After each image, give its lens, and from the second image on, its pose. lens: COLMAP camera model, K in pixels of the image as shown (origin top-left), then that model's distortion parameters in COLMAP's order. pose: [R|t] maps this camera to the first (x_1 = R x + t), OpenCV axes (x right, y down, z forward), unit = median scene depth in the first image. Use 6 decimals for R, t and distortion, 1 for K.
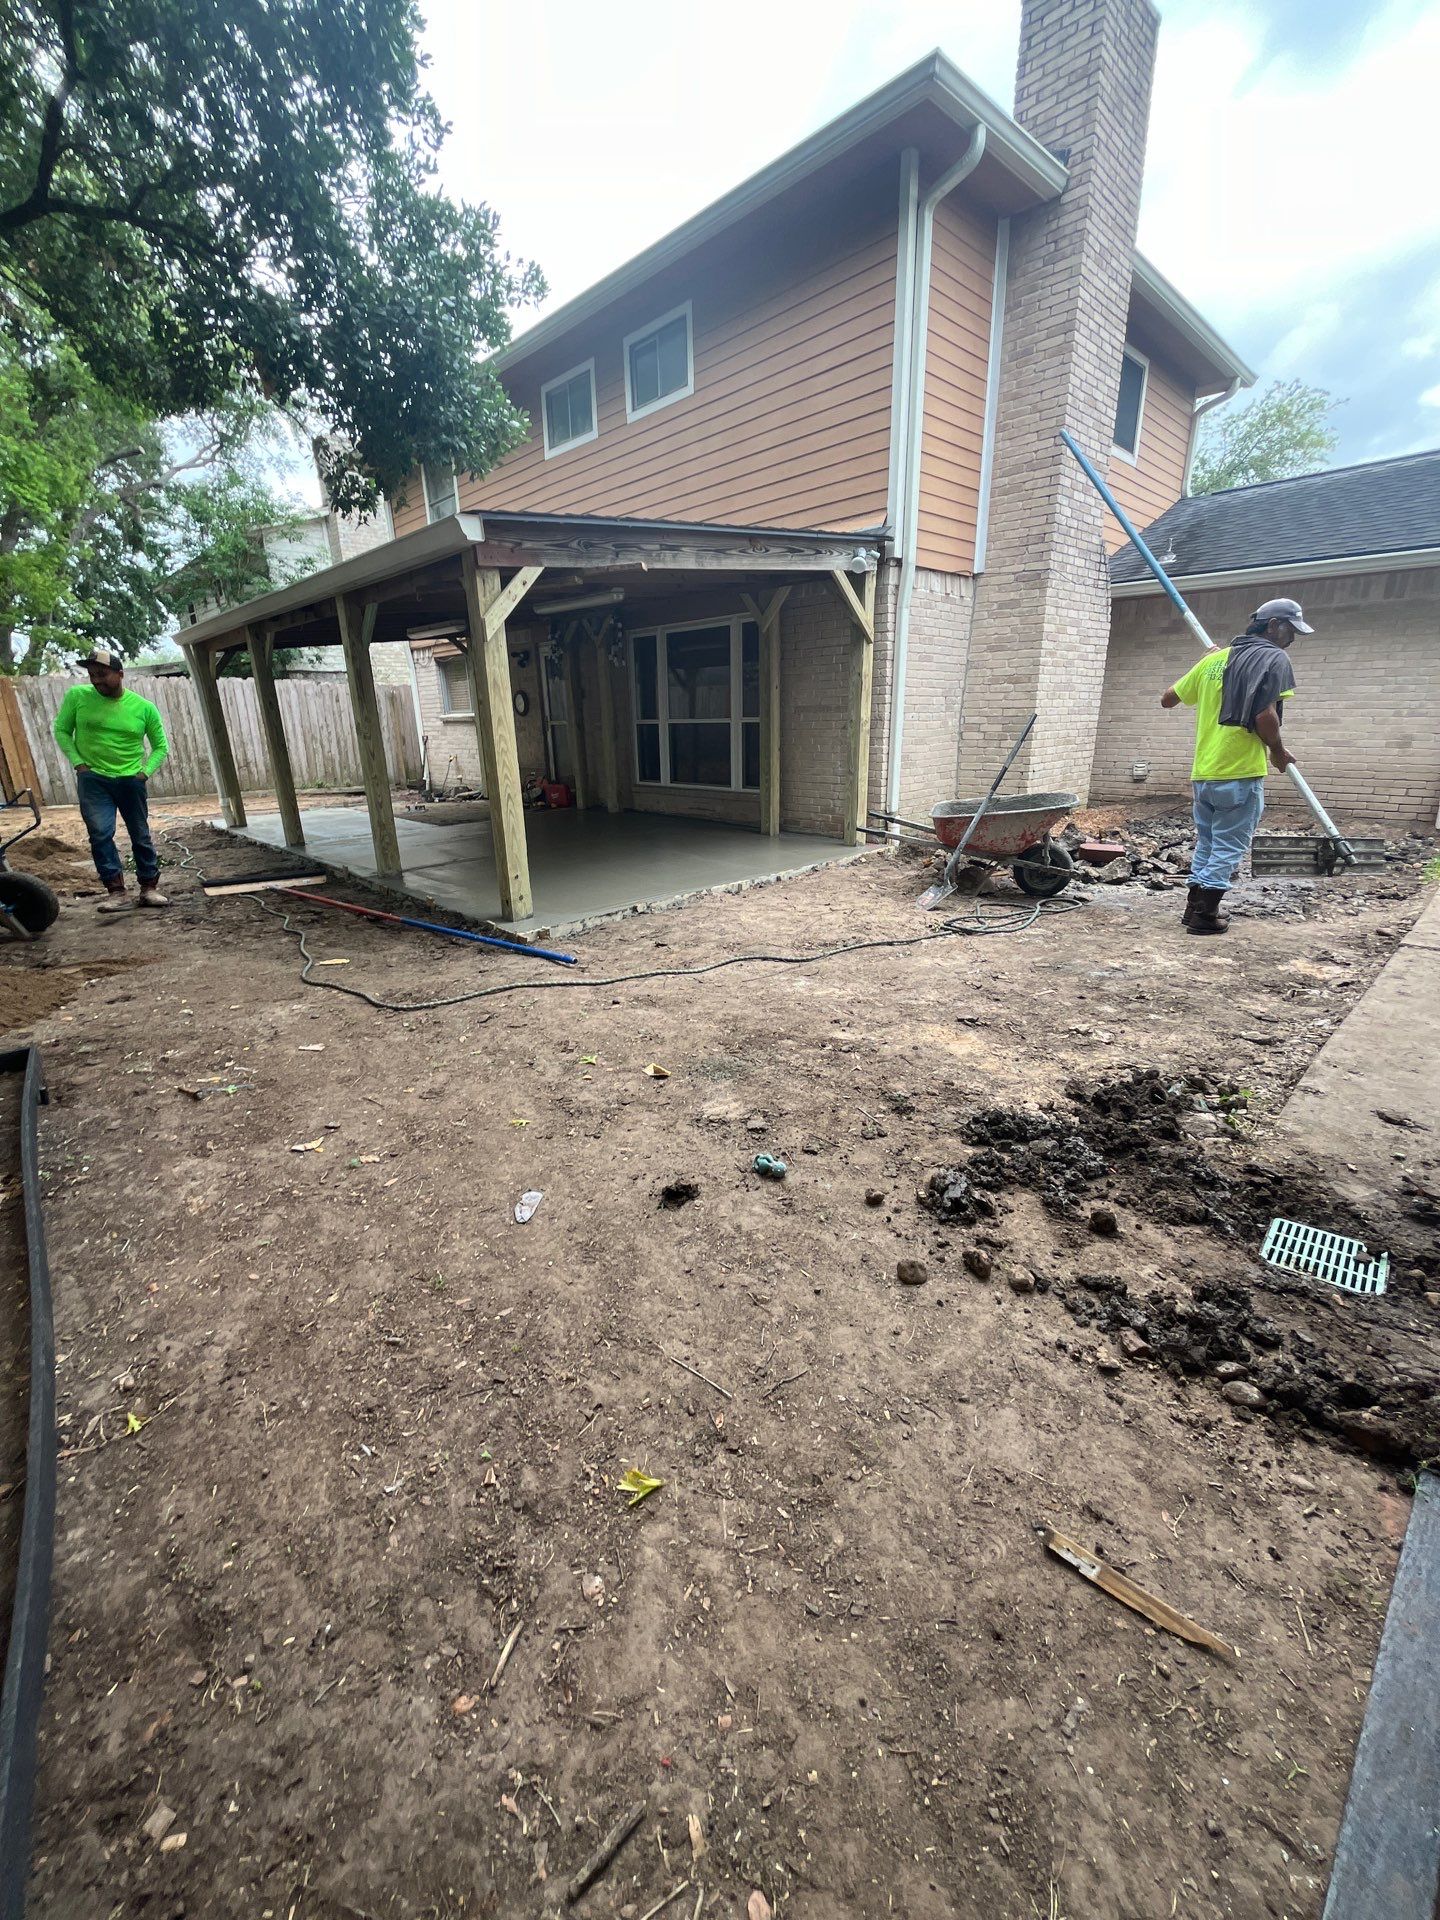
lens RADIAL K [[771.2, 0, 715.3], [0, 771.2, 959.1], [0, 0, 1]] dist [-0.001118, -0.000975]
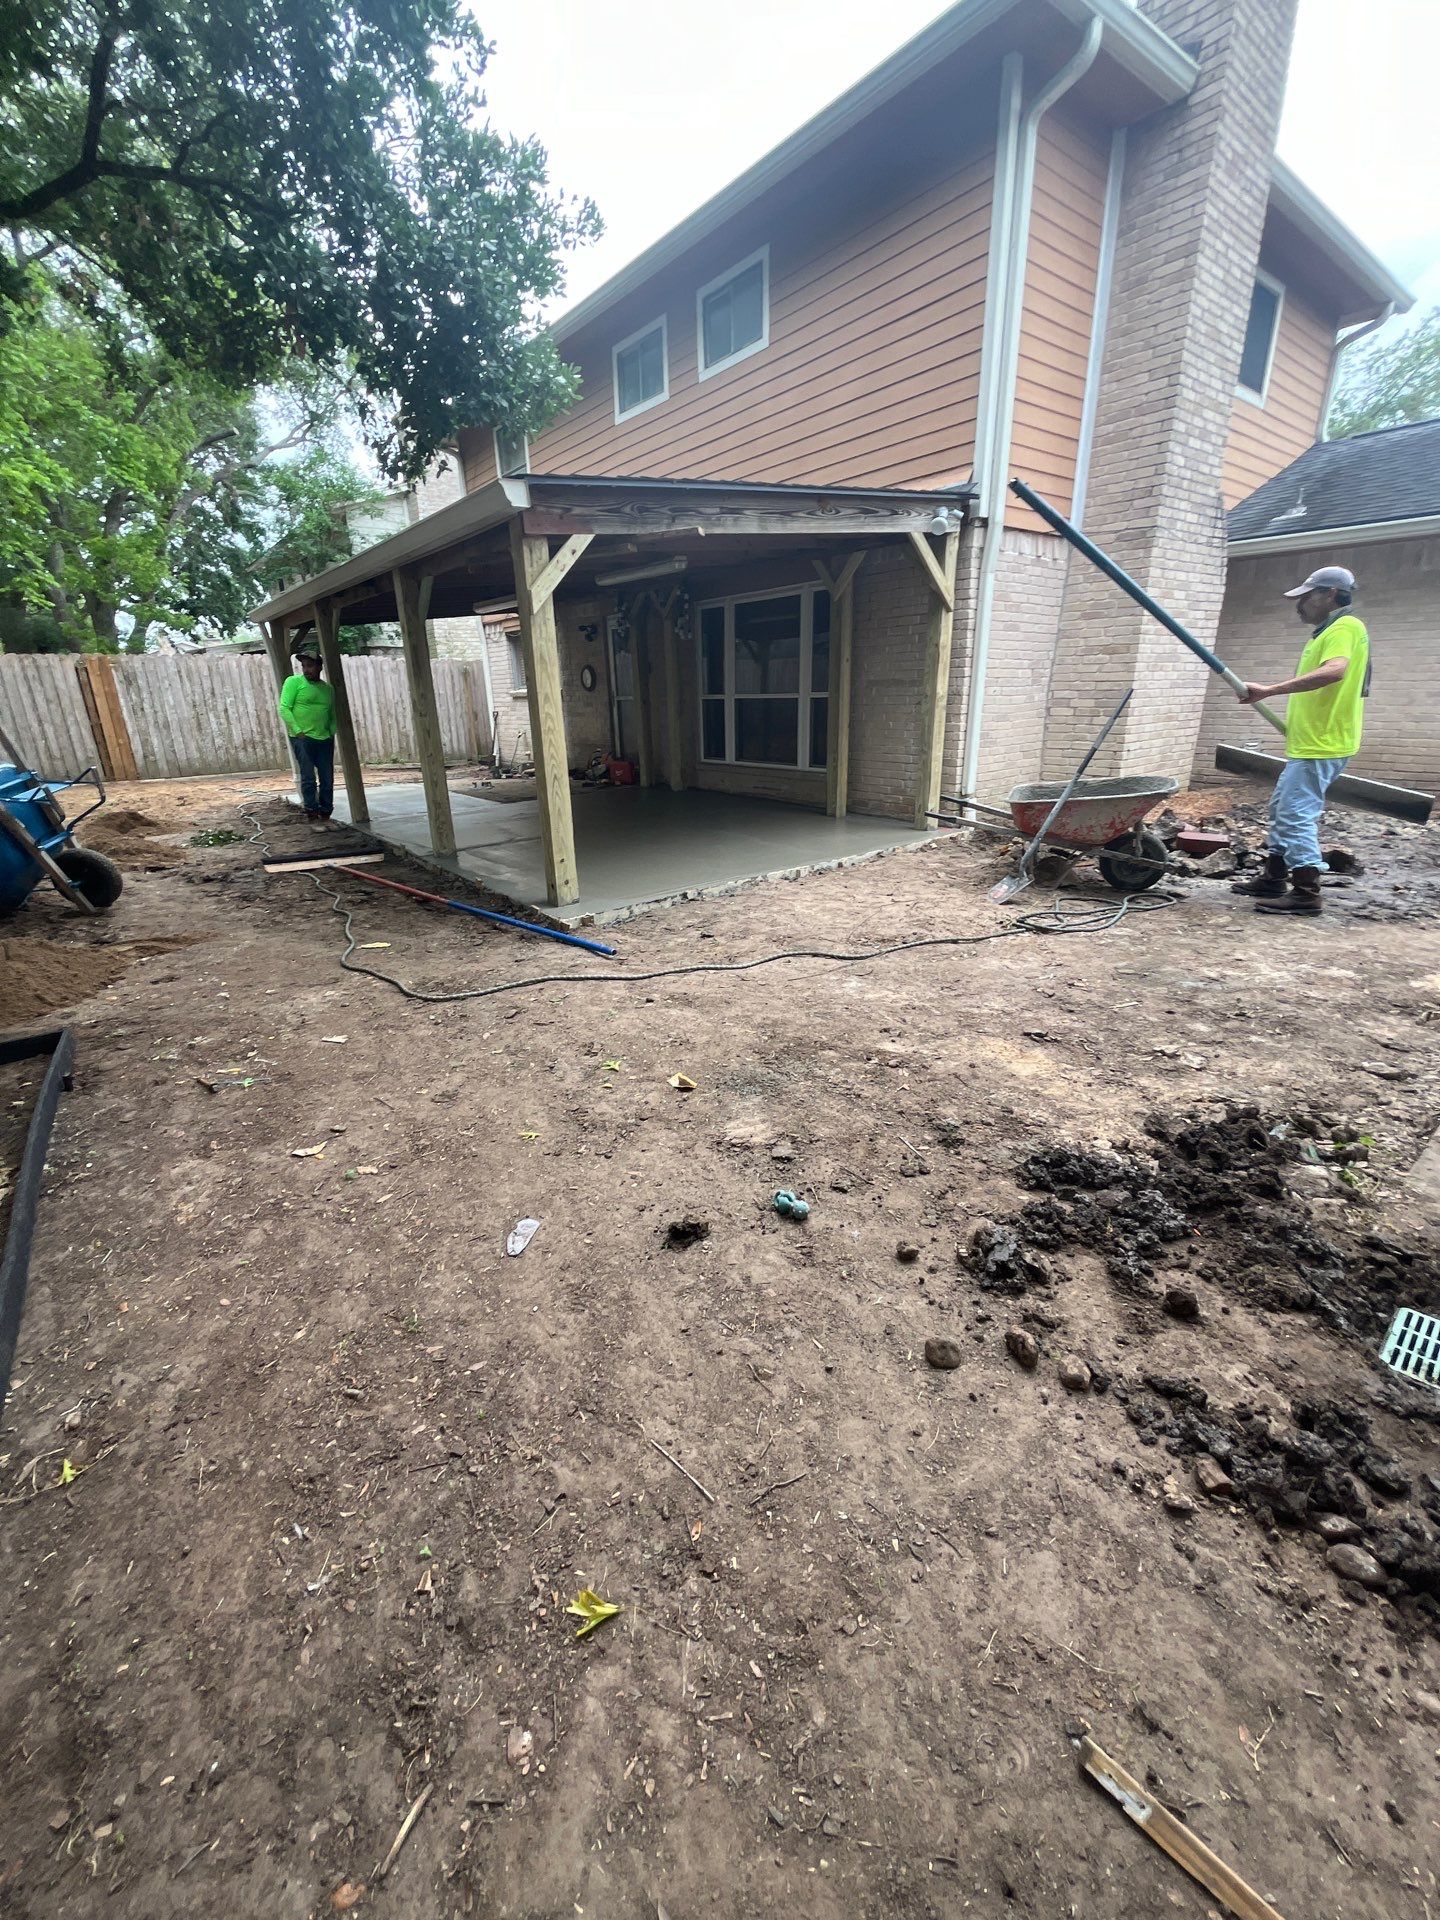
lens RADIAL K [[773.7, 0, 713.3], [0, 773.7, 958.7], [0, 0, 1]] dist [0.000768, -0.000474]
pose [[0.995073, 0.029270, -0.094731, 0.028256], [-0.026465, 0.999177, 0.030730, -0.020414], [0.095552, -0.028072, 0.995028, 0.053444]]
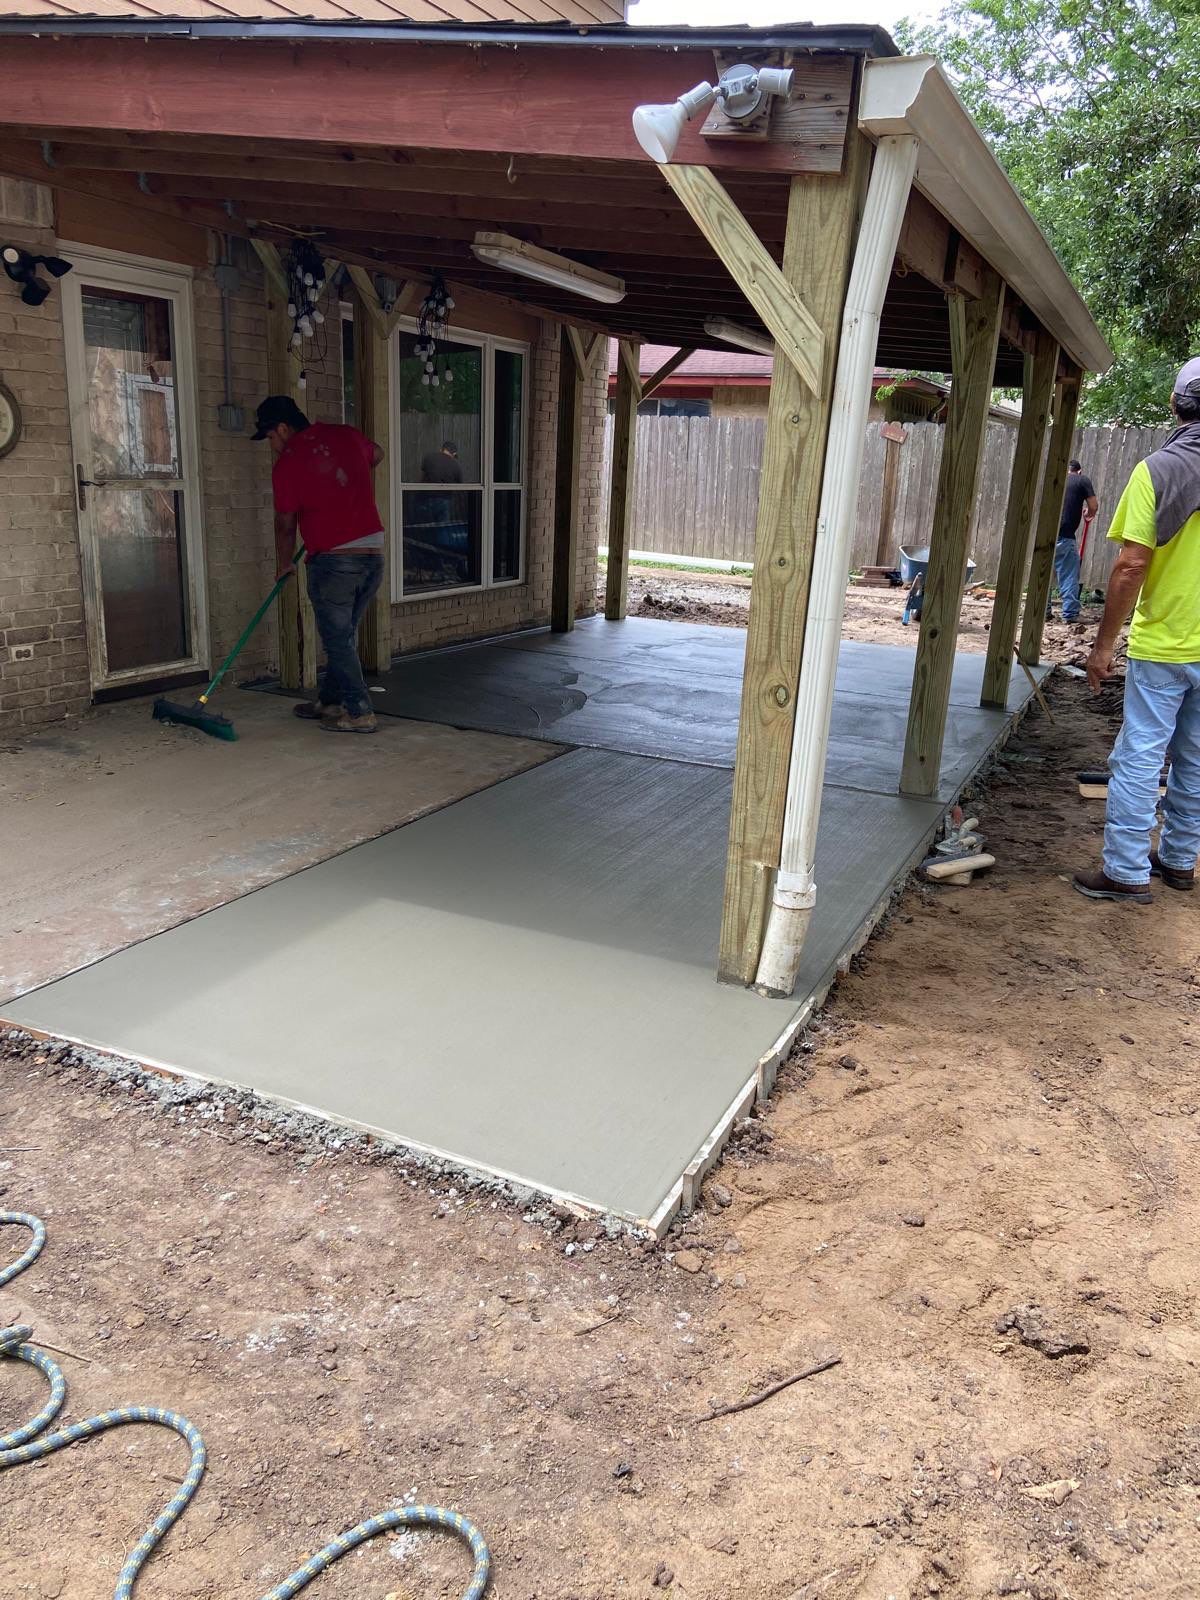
lens RADIAL K [[1206.9, 0, 605.5], [0, 1206.9, 791.5], [0, 0, 1]] dist [0.133702, -0.174769]
pose [[-0.360473, -0.242033, 0.900821, -1.968639], [0.249424, 0.905570, 0.343118, -0.764291], [-0.898803, 0.348371, -0.266065, 2.404627]]
